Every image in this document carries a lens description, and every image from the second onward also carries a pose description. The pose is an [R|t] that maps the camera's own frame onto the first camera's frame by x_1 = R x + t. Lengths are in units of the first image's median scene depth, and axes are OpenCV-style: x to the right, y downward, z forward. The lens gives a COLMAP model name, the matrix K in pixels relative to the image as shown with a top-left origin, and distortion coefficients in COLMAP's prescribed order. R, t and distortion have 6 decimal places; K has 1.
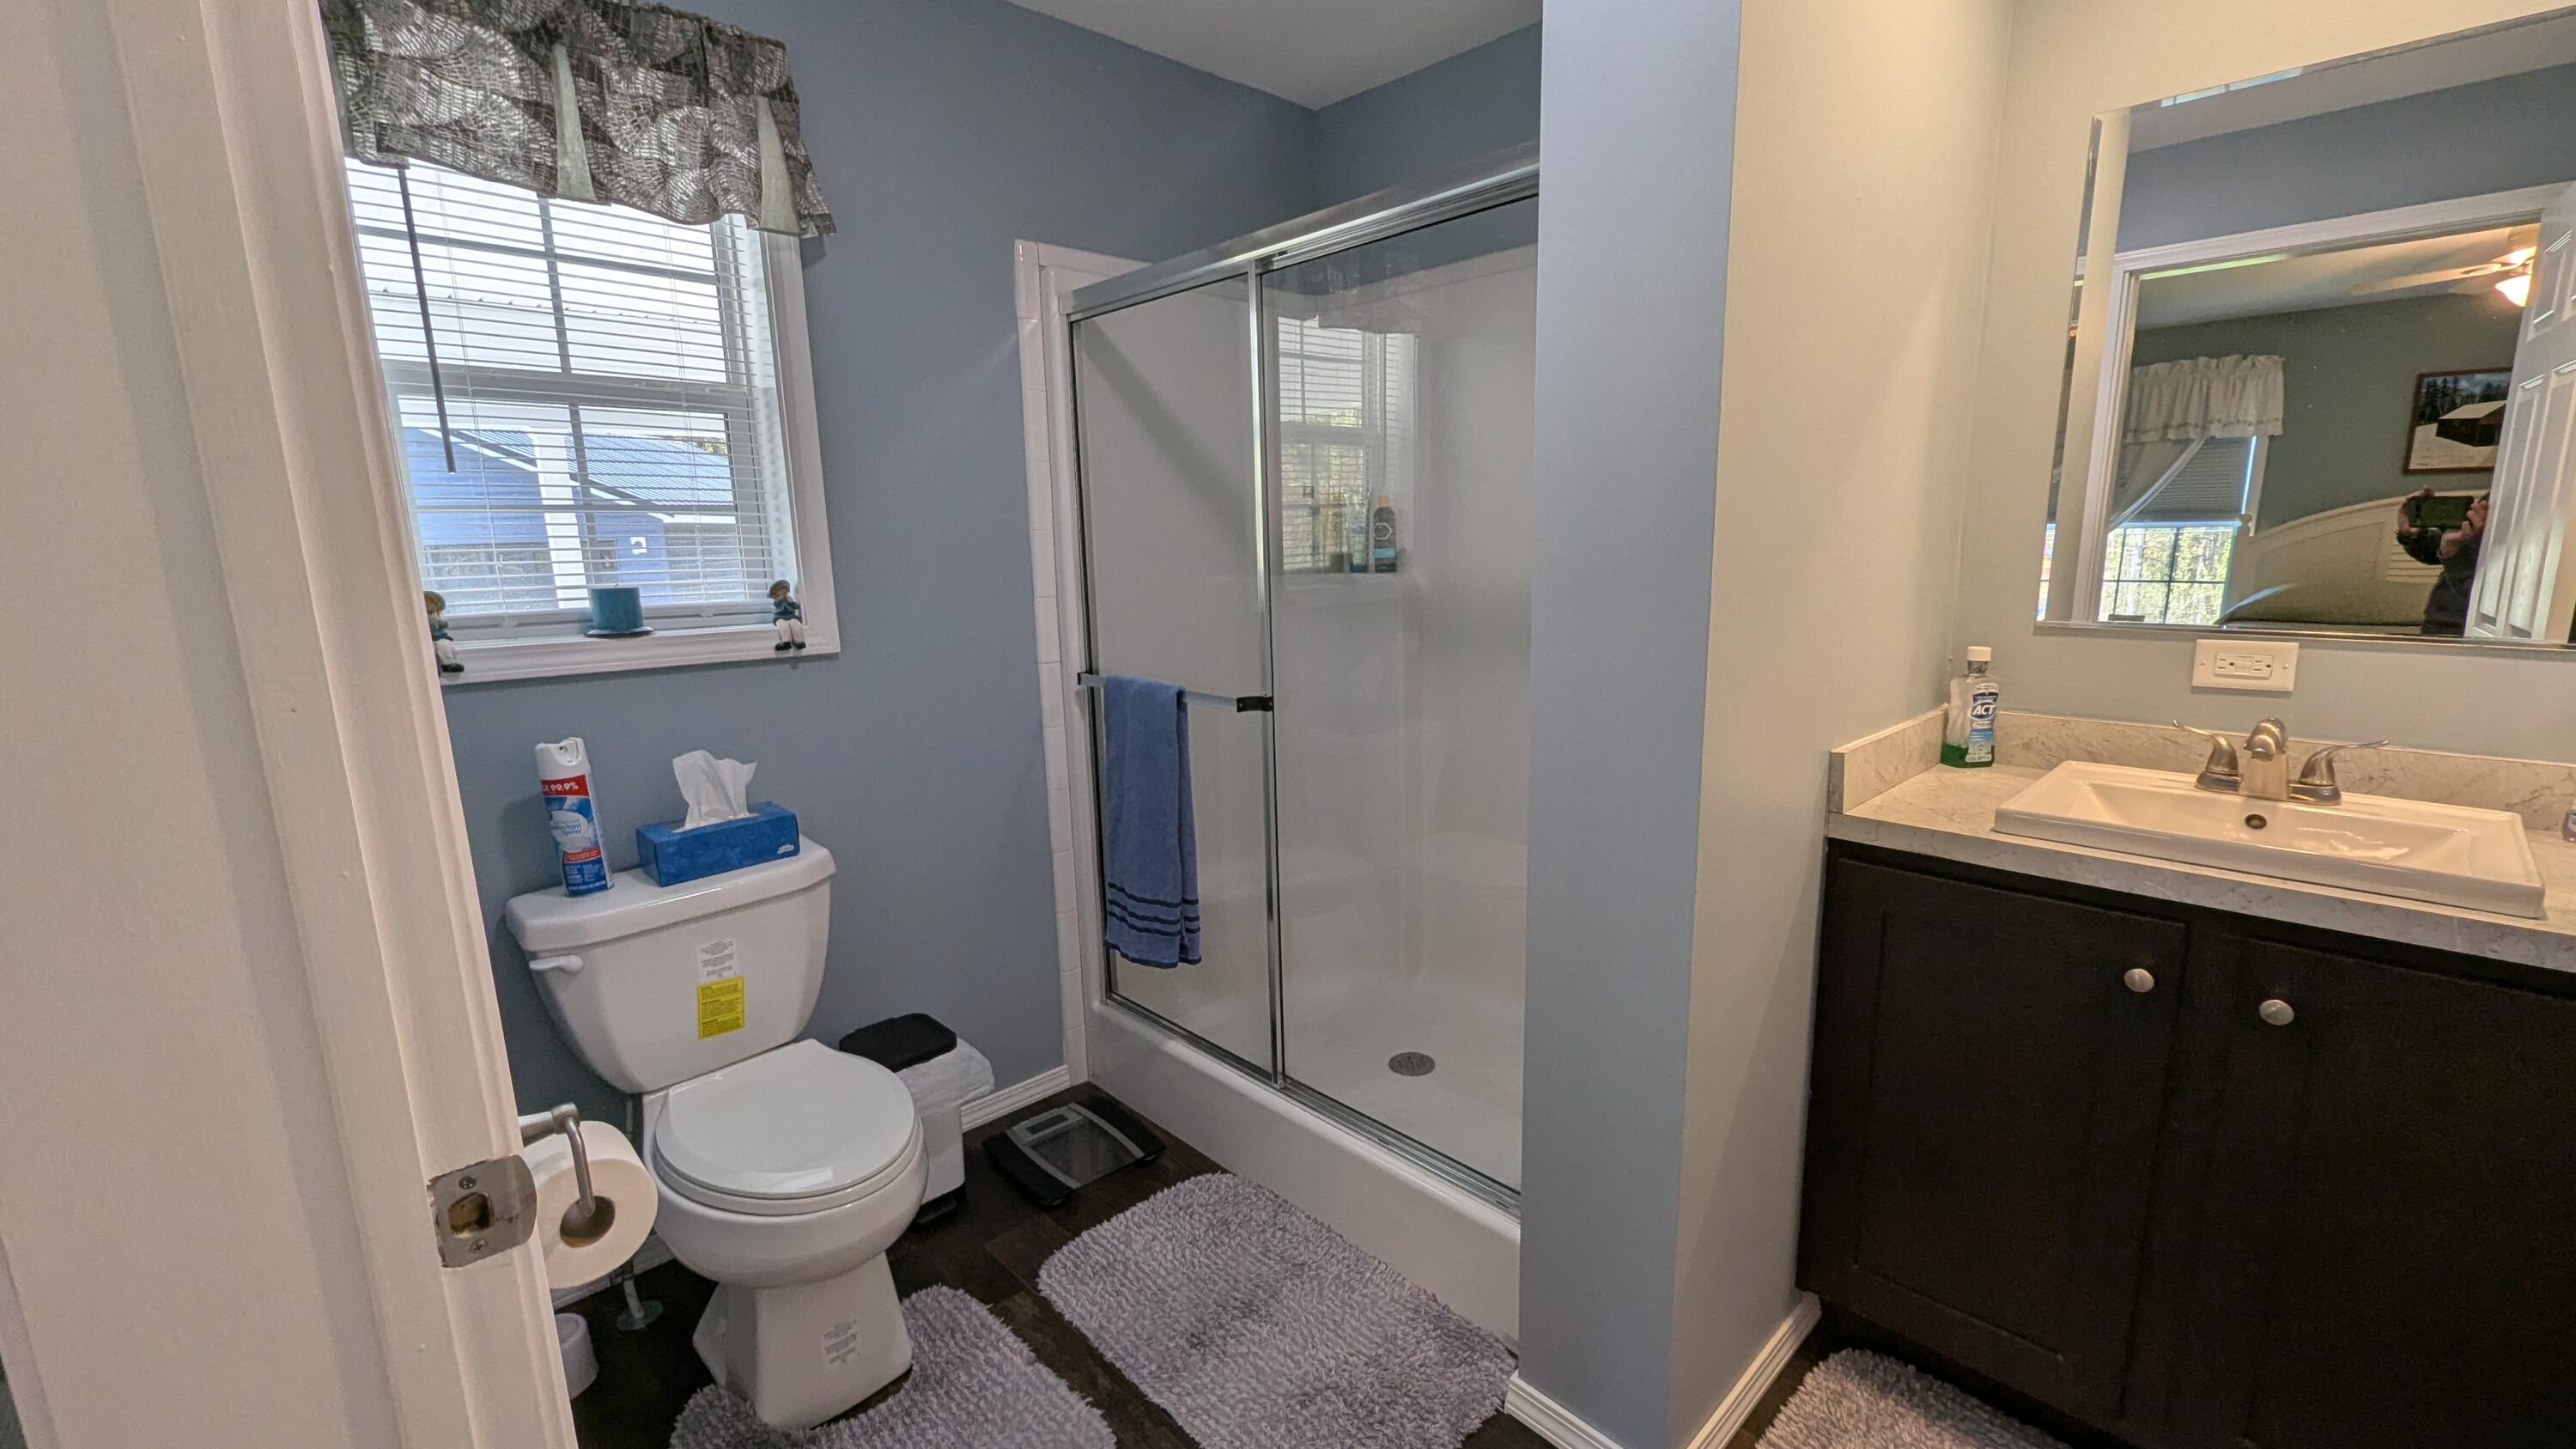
lens RADIAL K [[1066.0, 0, 1311.5], [0, 1066.0, 728.0], [0, 0, 1]] dist [0.000260, -0.000914]
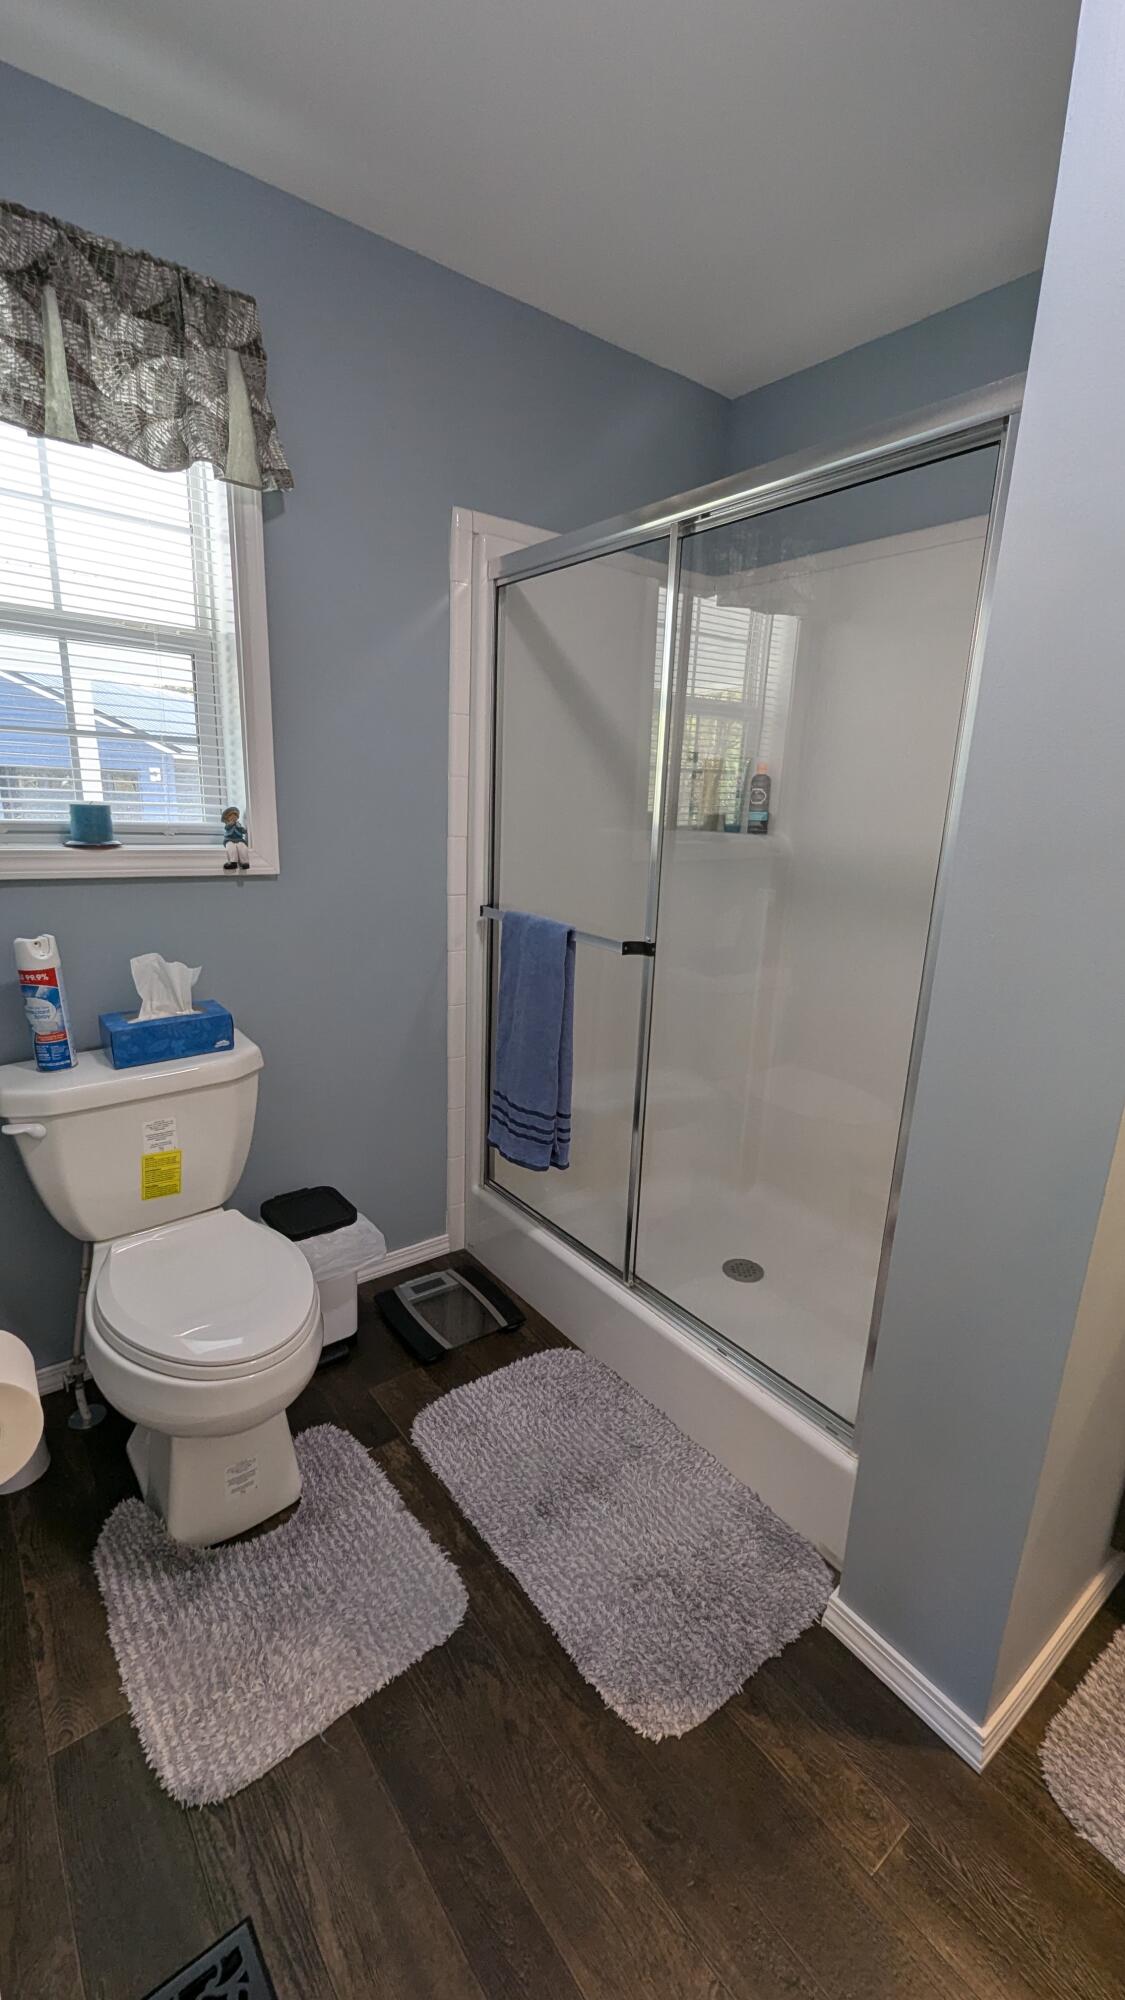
lens RADIAL K [[827.5, 0, 559.7], [0, 827.5, 1006.9], [0, 0, 1]] dist [0.000260, -0.000914]
pose [[0.990934, 0.086455, -0.102833, -0.042447], [-0.078765, 0.993943, 0.076637, -0.022036], [0.108836, -0.067842, 0.991742, 0.150836]]
